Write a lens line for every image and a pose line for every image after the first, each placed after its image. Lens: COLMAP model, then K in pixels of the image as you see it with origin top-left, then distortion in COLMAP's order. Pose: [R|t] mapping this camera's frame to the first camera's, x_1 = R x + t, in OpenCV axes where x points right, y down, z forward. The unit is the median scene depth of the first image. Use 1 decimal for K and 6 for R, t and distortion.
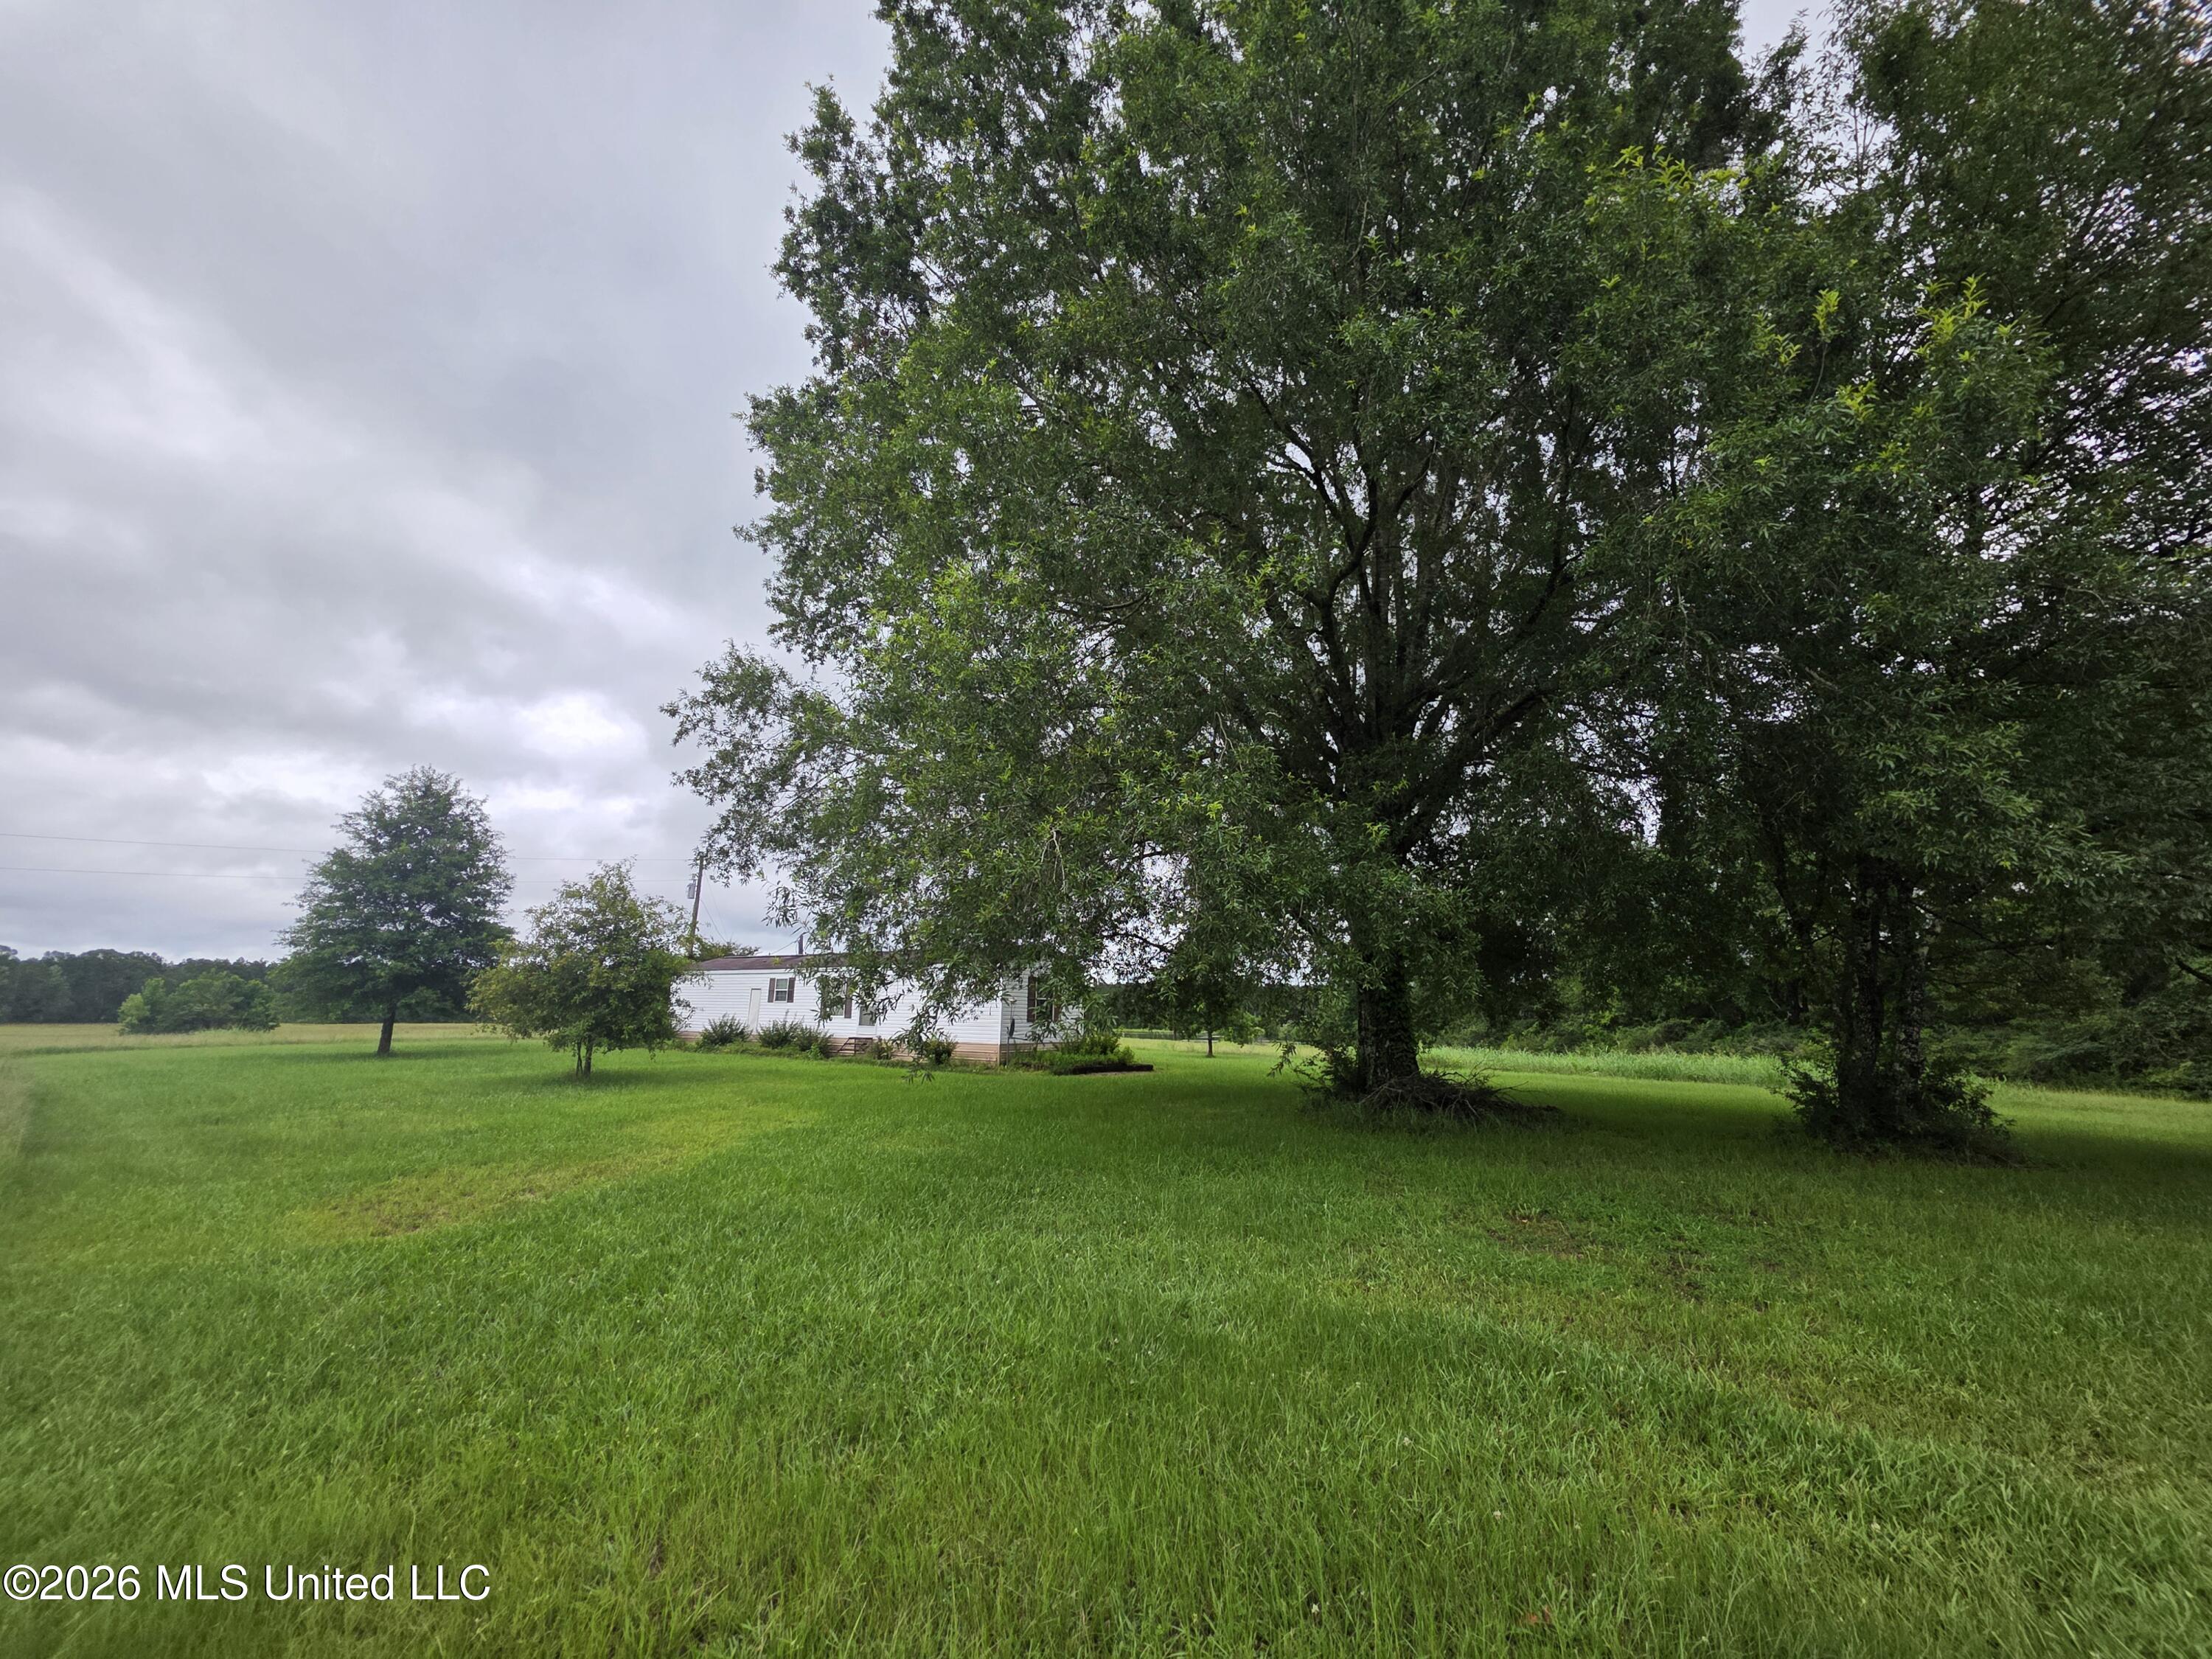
lens RADIAL K [[886.0, 0, 1116.9], [0, 886.0, 818.4], [0, 0, 1]] dist [0.003454, -0.001039]
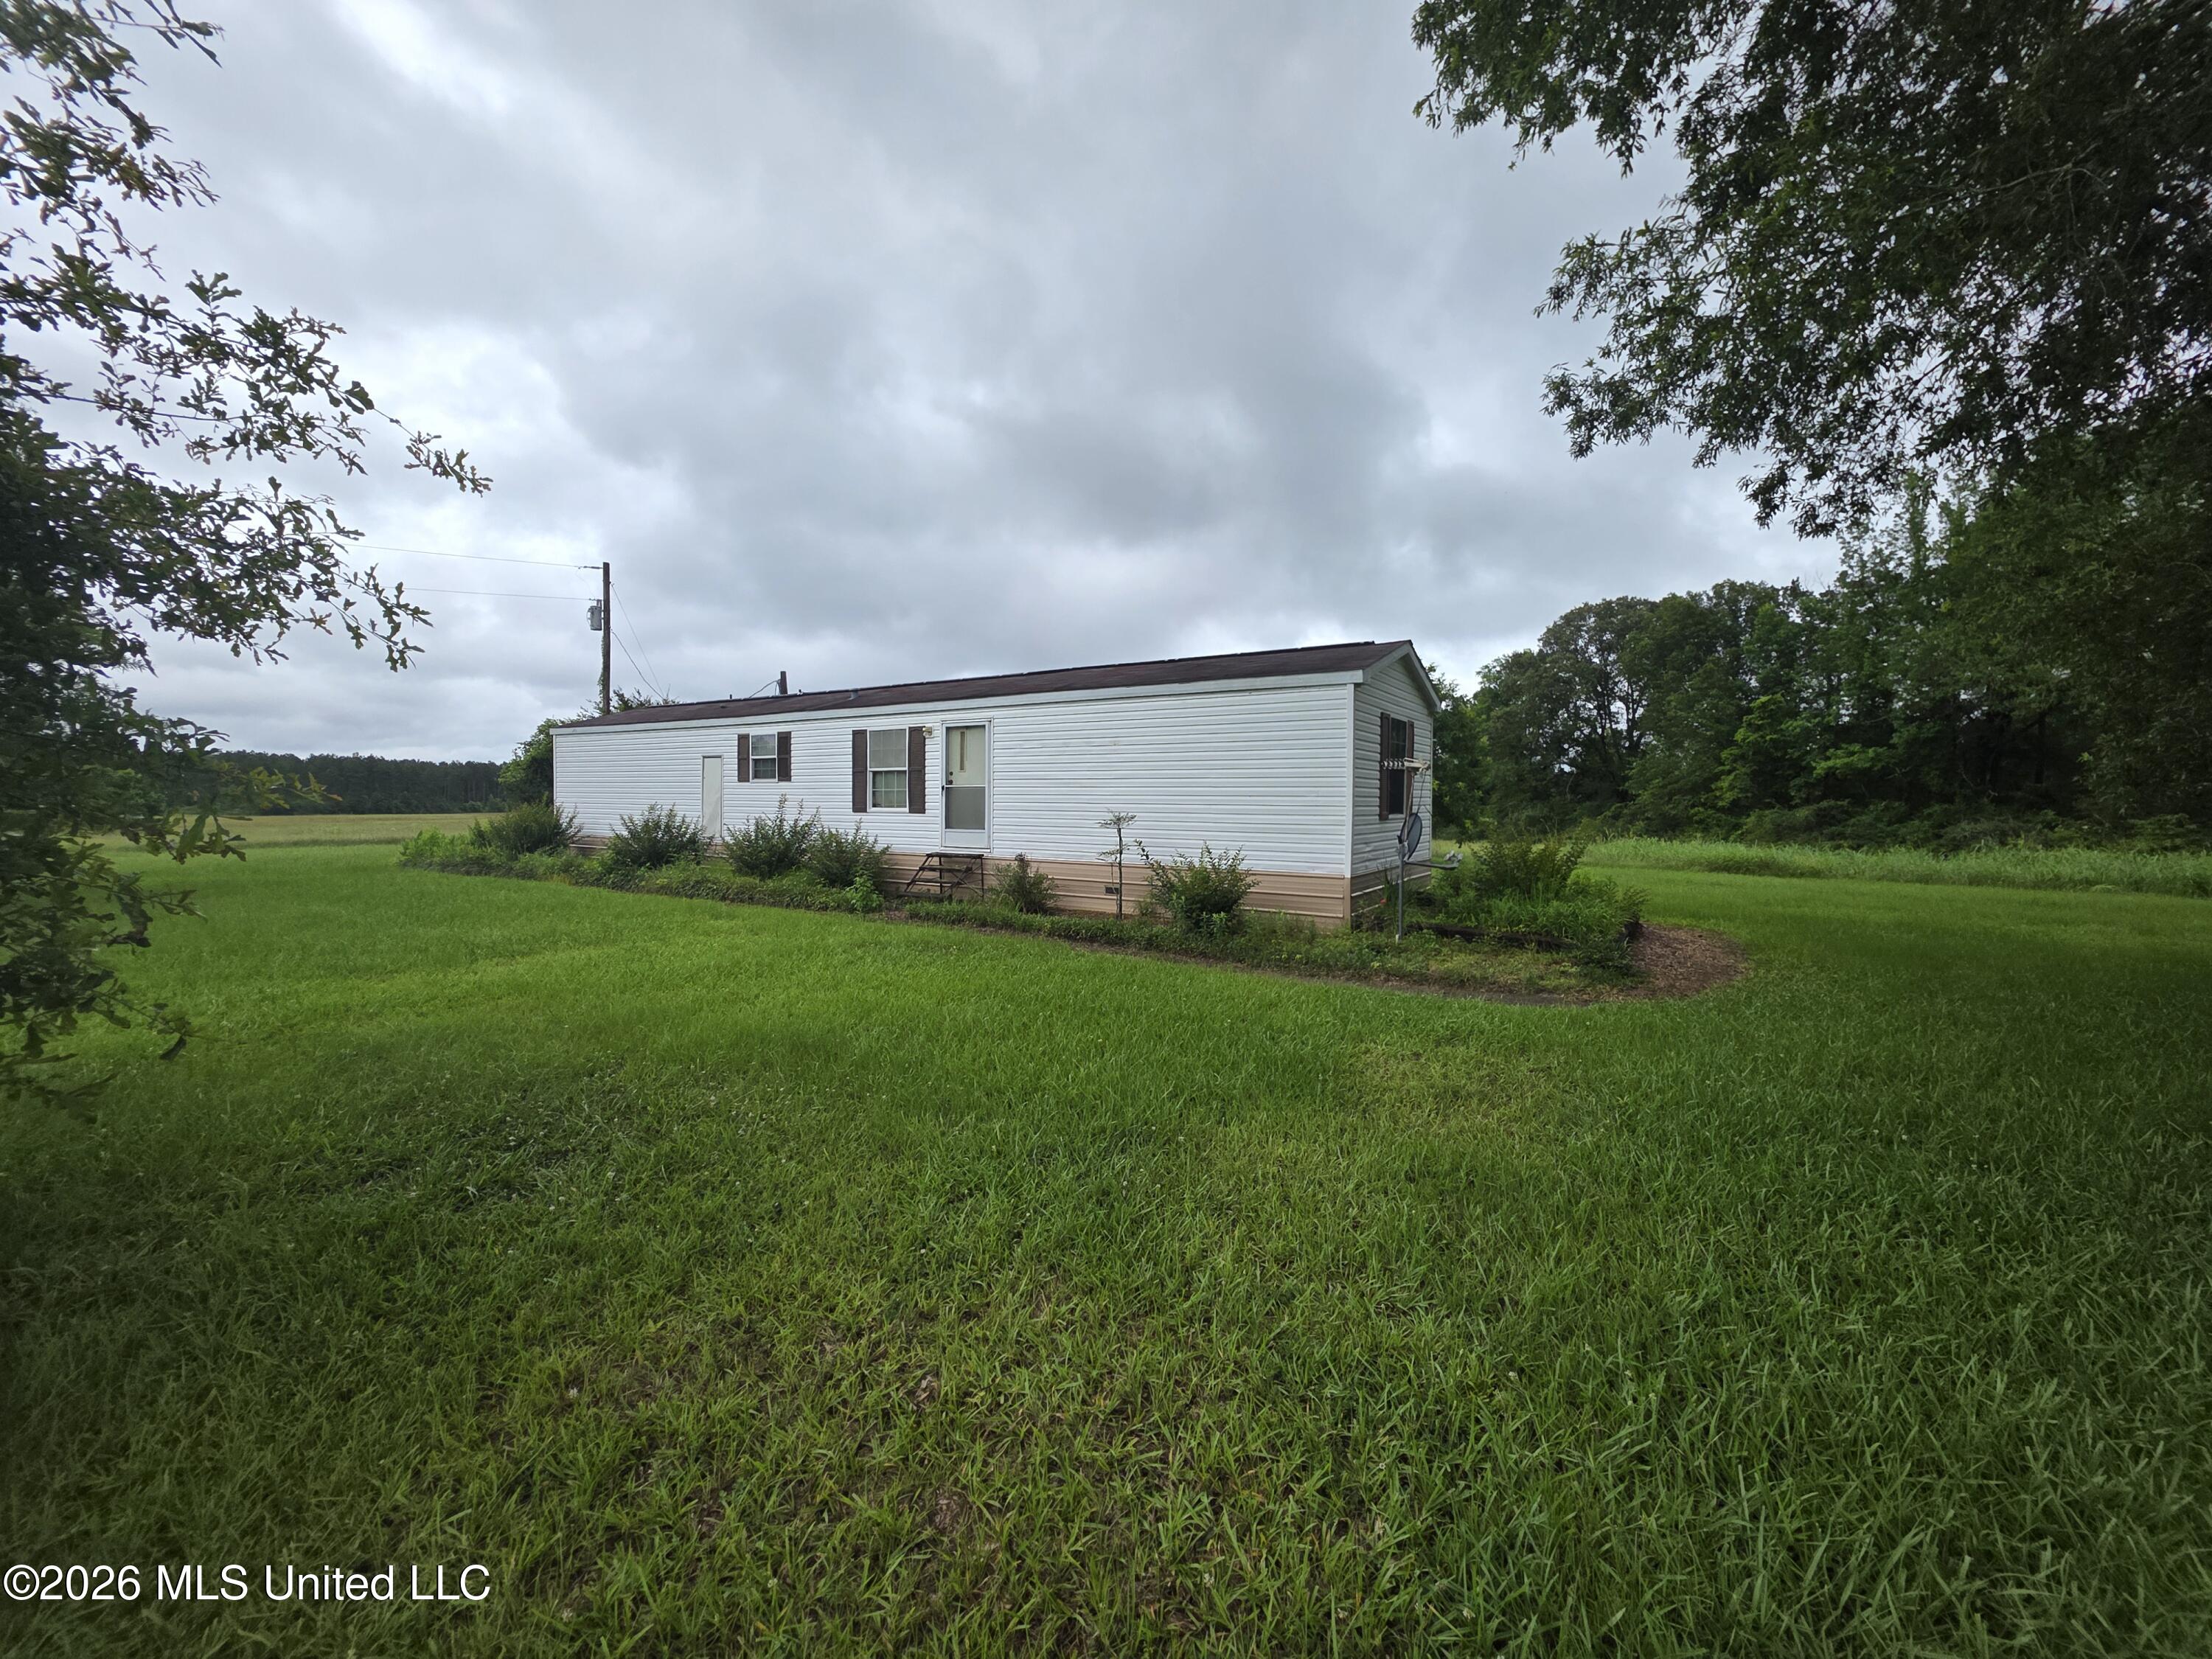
lens RADIAL K [[886.0, 0, 1092.4], [0, 886.0, 832.1], [0, 0, 1]] dist [0.003454, -0.001039]
pose [[0.999781, -0.005879, 0.020061, -0.346649], [0.000705, 0.968570, 0.248742, 0.188074], [-0.020893, -0.248673, 0.968362, 0.856426]]
